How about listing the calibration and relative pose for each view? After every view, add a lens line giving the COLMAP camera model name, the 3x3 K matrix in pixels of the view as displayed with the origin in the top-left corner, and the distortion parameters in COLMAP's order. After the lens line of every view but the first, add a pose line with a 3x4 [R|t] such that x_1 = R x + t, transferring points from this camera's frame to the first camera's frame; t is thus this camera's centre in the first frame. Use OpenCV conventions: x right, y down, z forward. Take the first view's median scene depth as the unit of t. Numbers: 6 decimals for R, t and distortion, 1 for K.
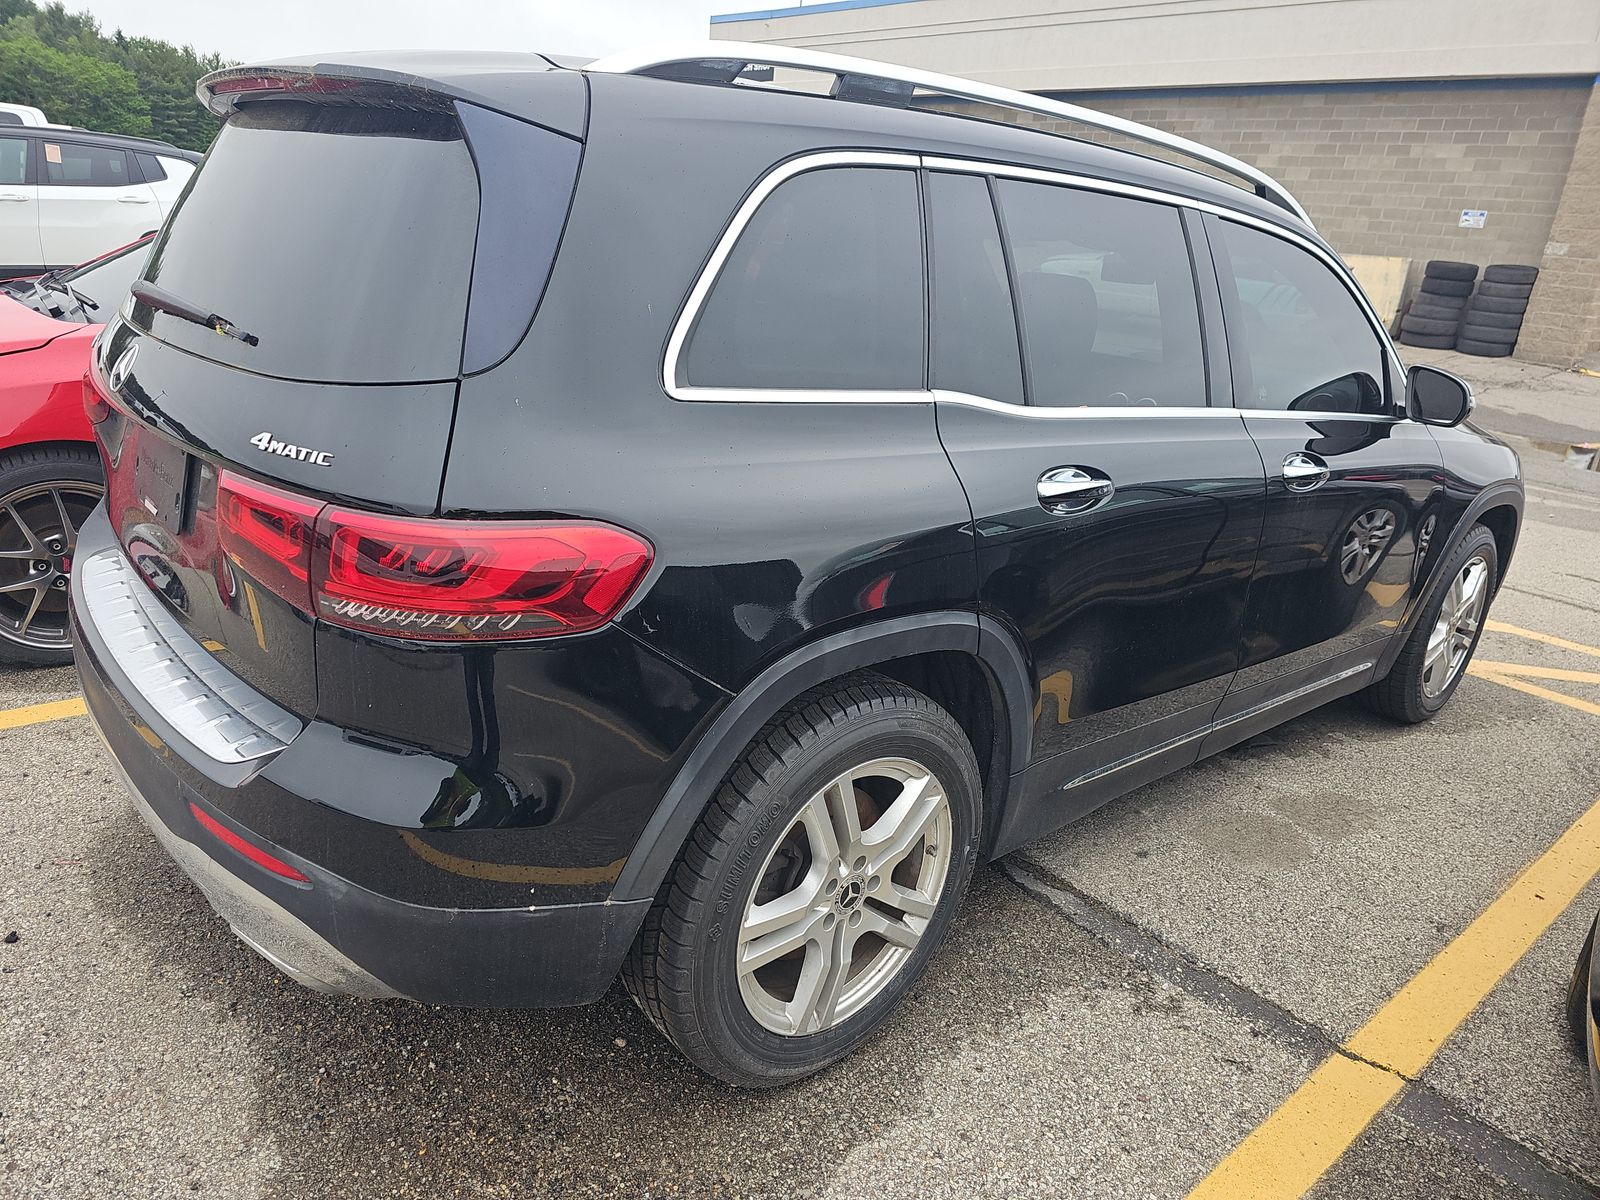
lens RADIAL K [[1063.6, 0, 801.4], [0, 1063.6, 609.7], [0, 0, 1]] dist [0.040019, -0.045296]
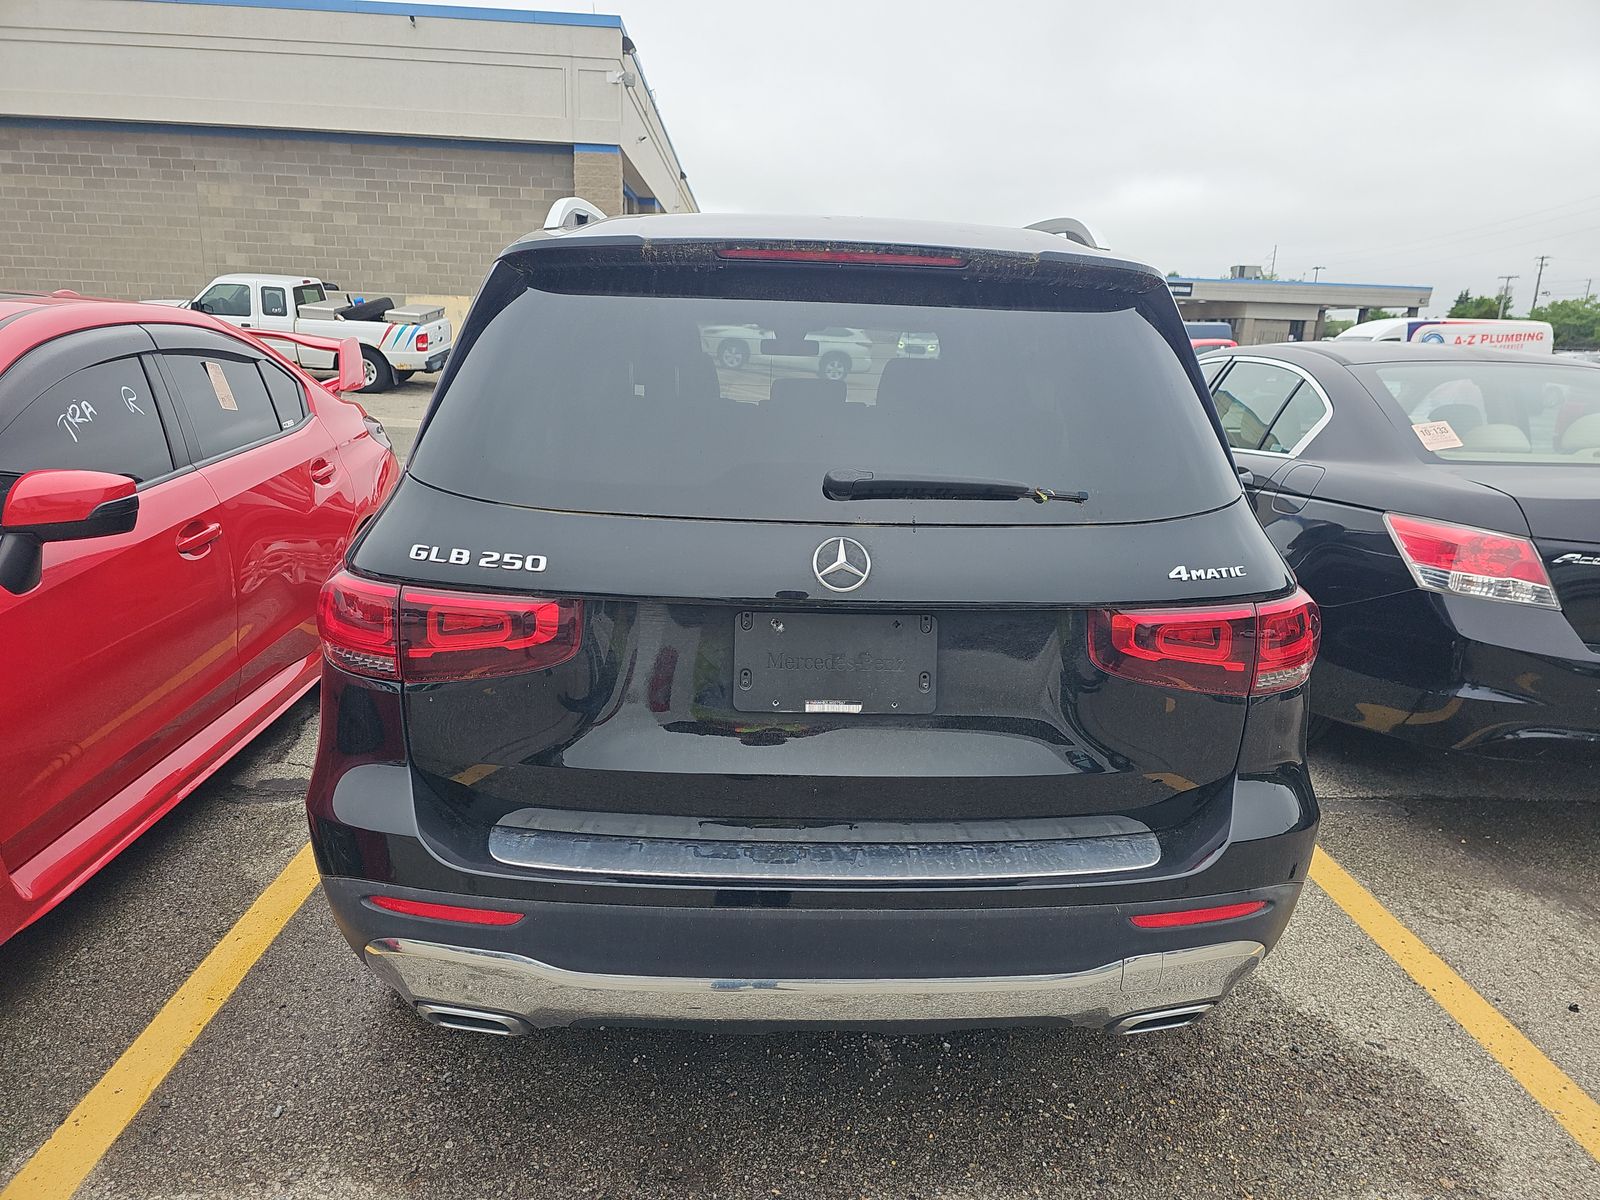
lens RADIAL K [[1063.6, 0, 801.4], [0, 1063.6, 609.7], [0, 0, 1]] dist [0.040019, -0.045296]
pose [[0.624099, -0.254794, 0.738634, -0.137192], [0.273577, 0.956754, 0.098881, -0.029151], [-0.731886, 0.140362, 0.666815, 0.043145]]
